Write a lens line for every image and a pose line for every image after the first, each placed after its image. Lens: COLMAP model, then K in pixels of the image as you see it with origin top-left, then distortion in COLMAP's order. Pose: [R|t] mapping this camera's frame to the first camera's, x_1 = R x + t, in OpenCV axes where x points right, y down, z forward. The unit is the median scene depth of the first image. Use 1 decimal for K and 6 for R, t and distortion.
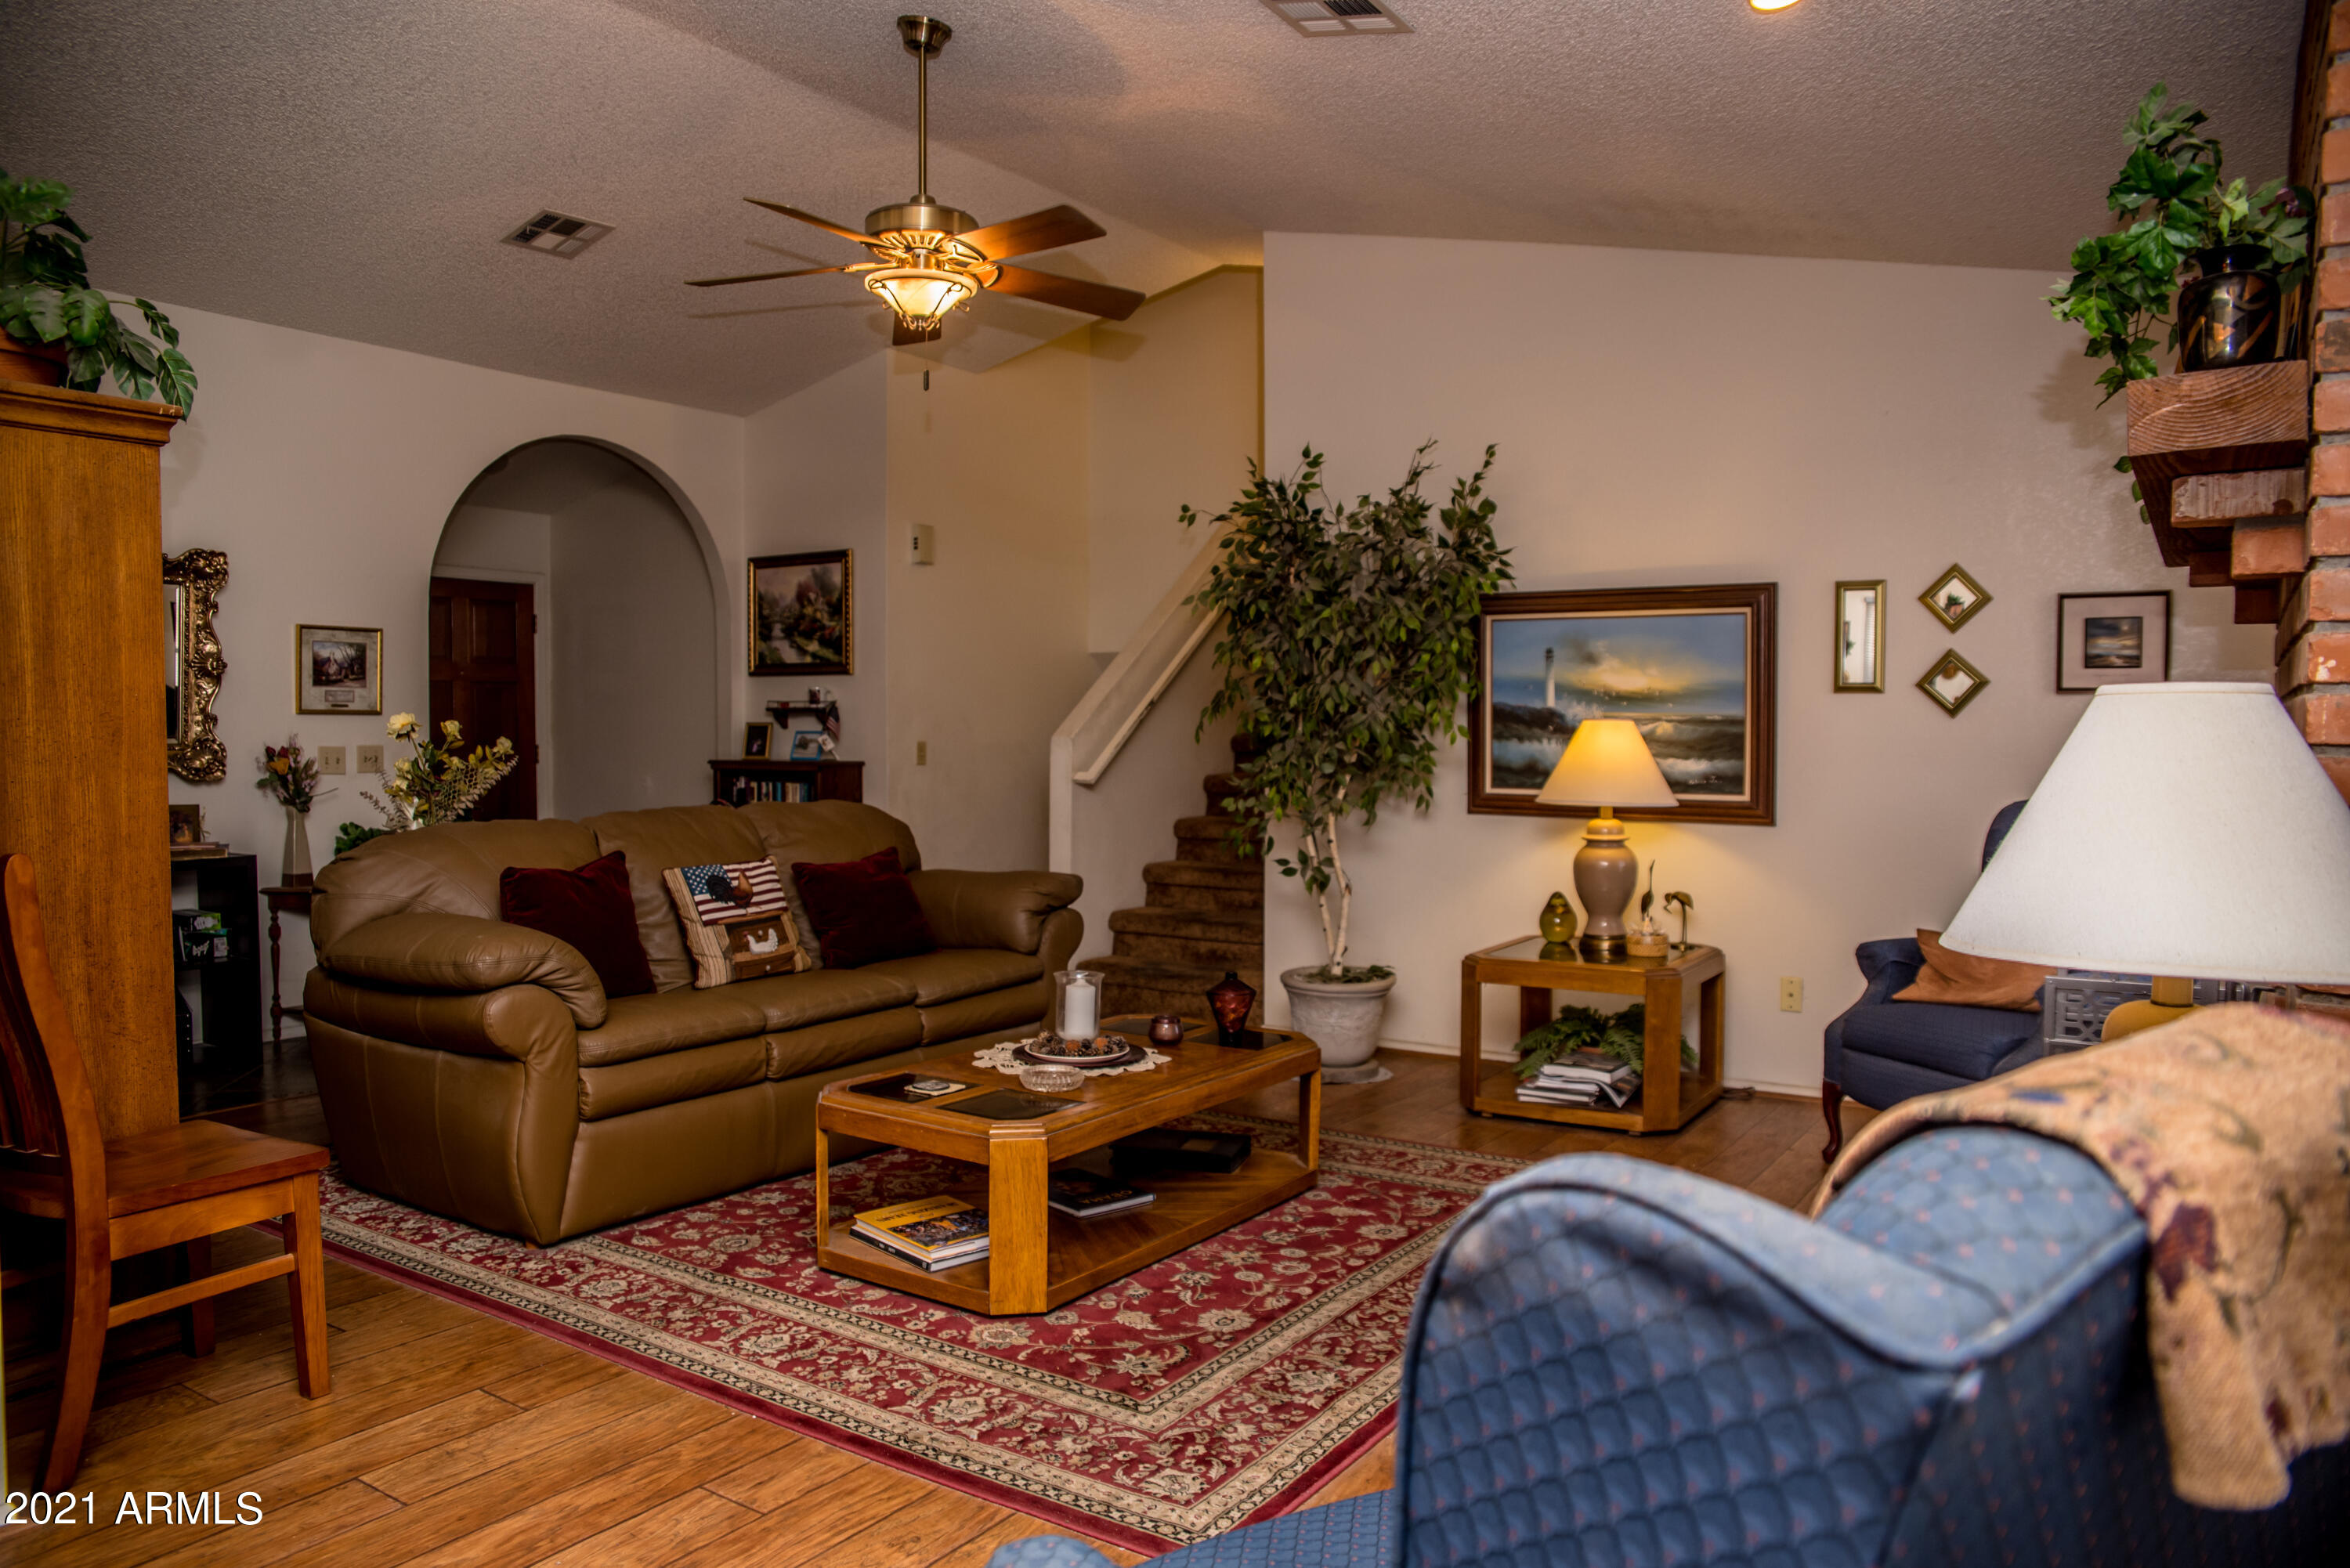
lens RADIAL K [[1619.8, 0, 1168.2], [0, 1619.8, 779.5], [0, 0, 1]] dist [-0.111815, 0.093097]
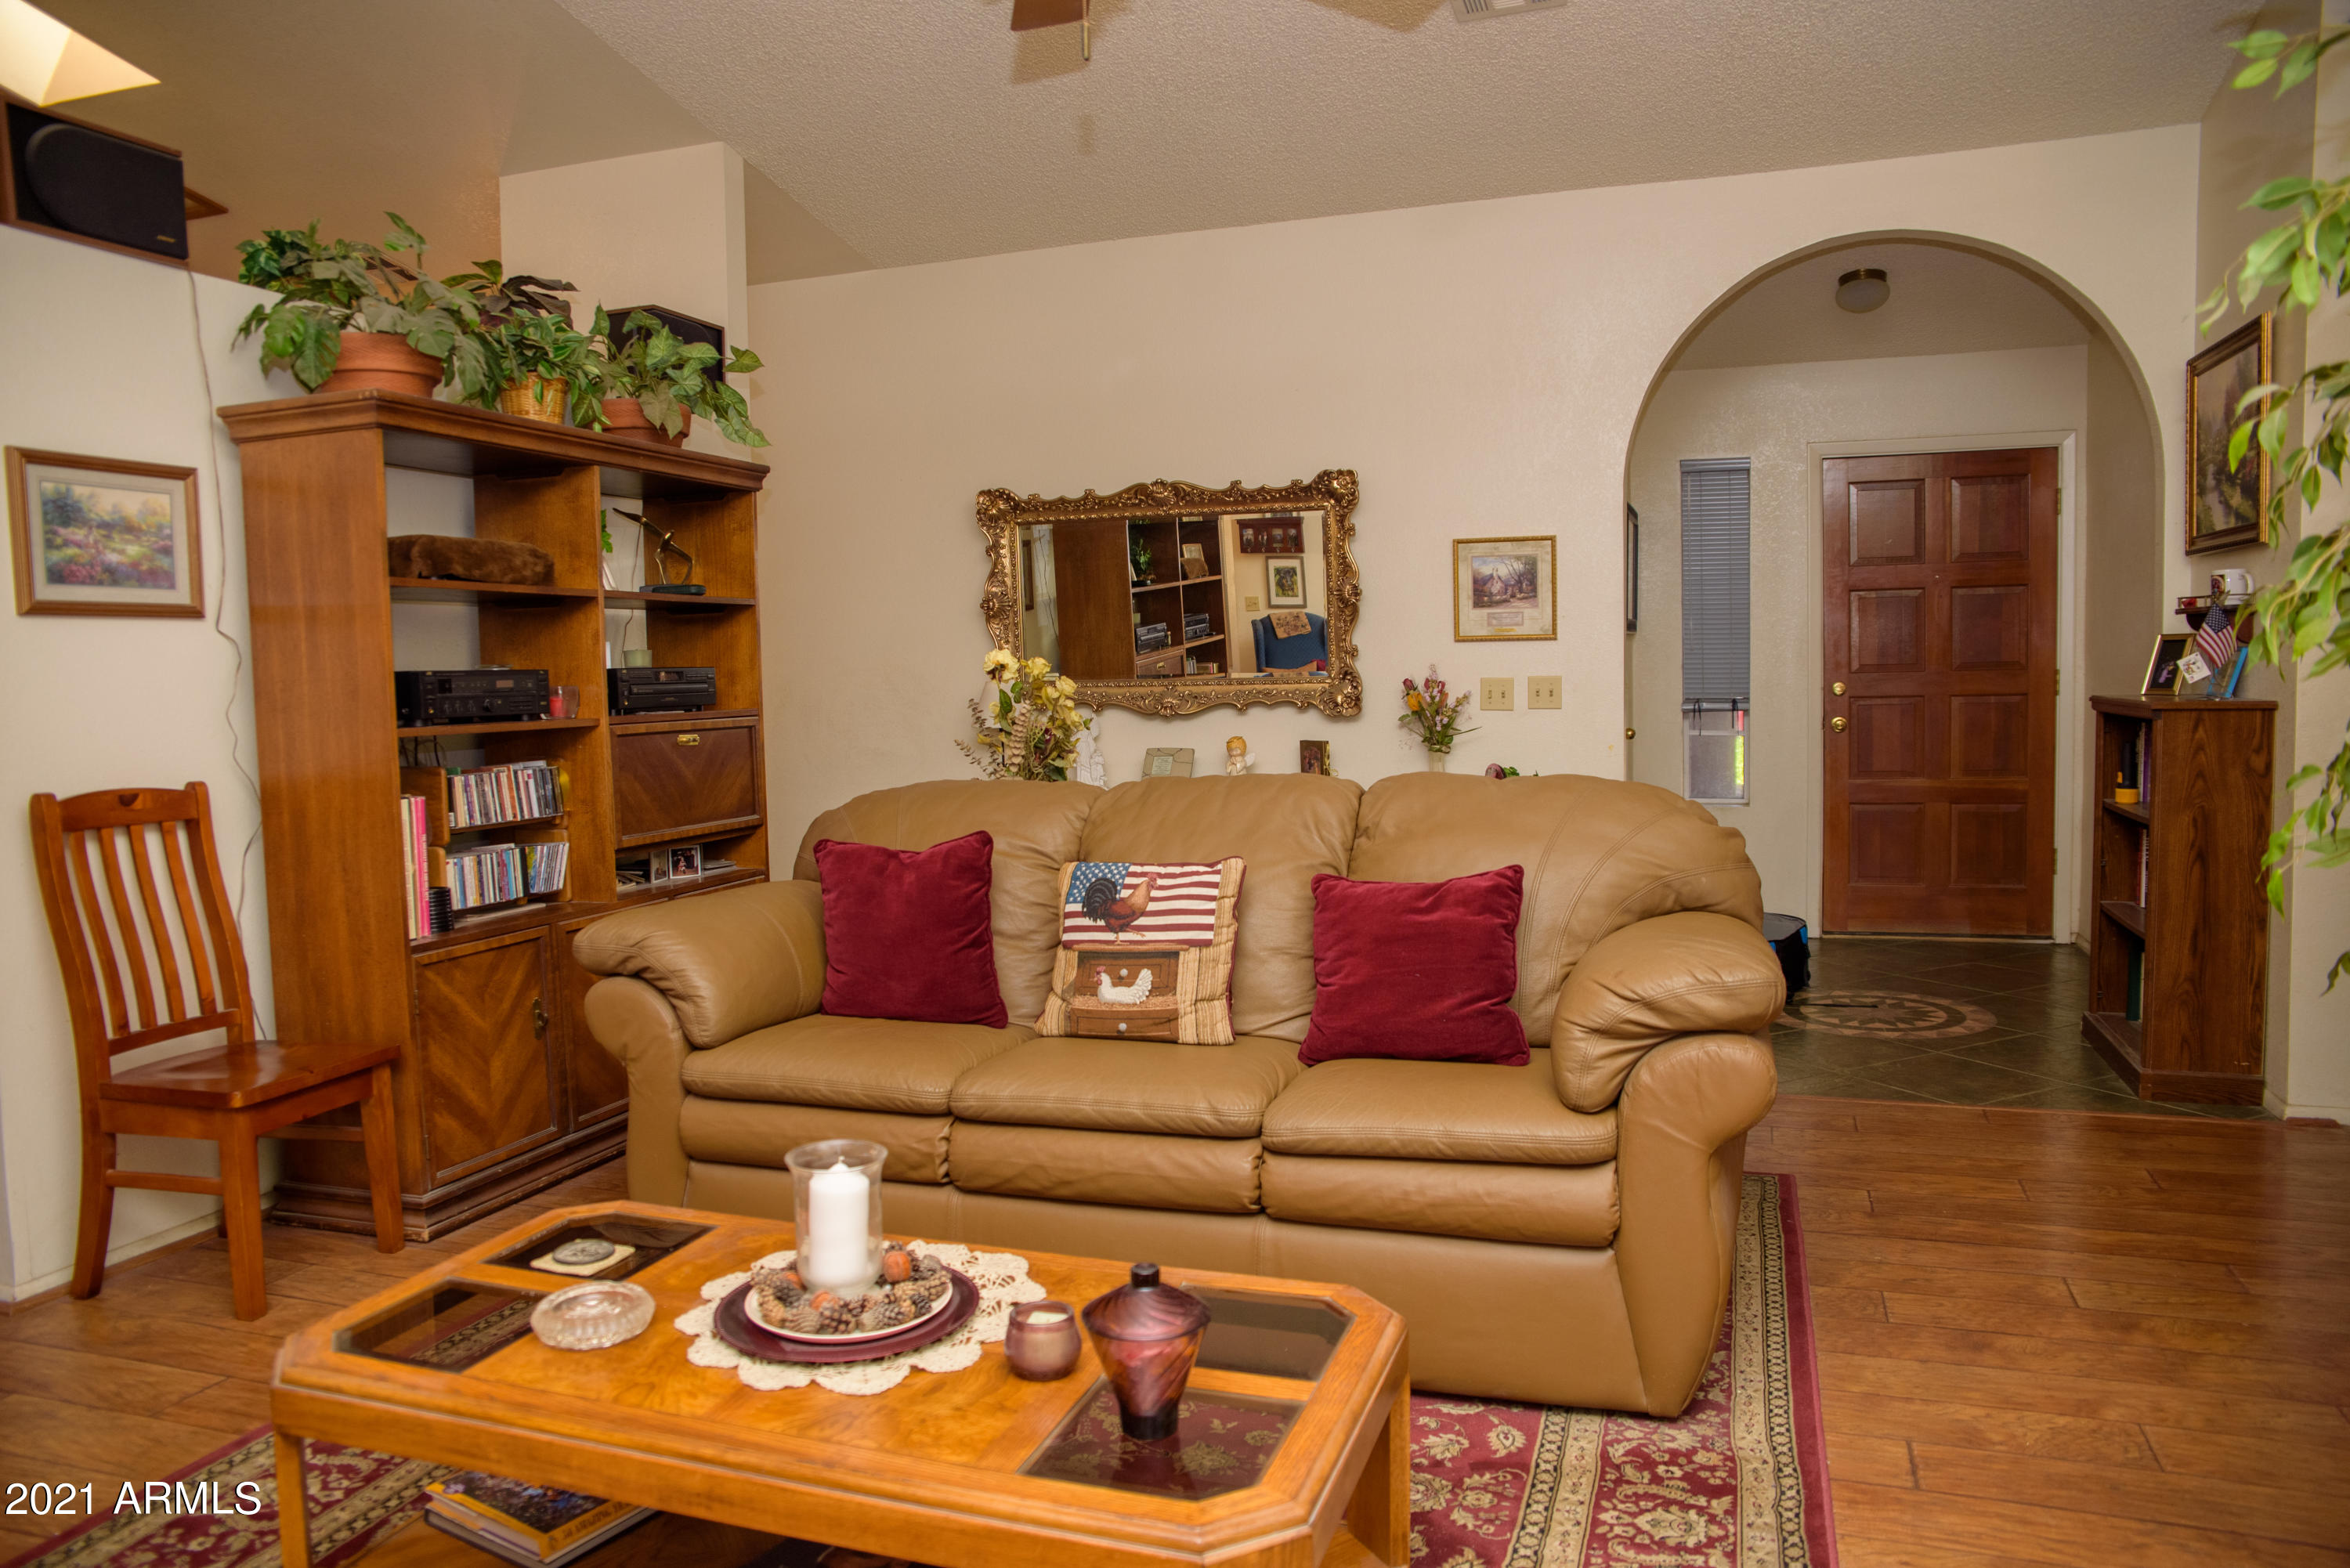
lens RADIAL K [[1619.8, 0, 1175.7], [0, 1619.8, 793.5], [0, 0, 1]] dist [-0.111815, 0.093097]
pose [[0.250301, 0.067991, -0.965778, 0.298431], [-0.005740, 0.997618, 0.068745, -0.018601], [0.968151, -0.011663, 0.250095, 0.649950]]
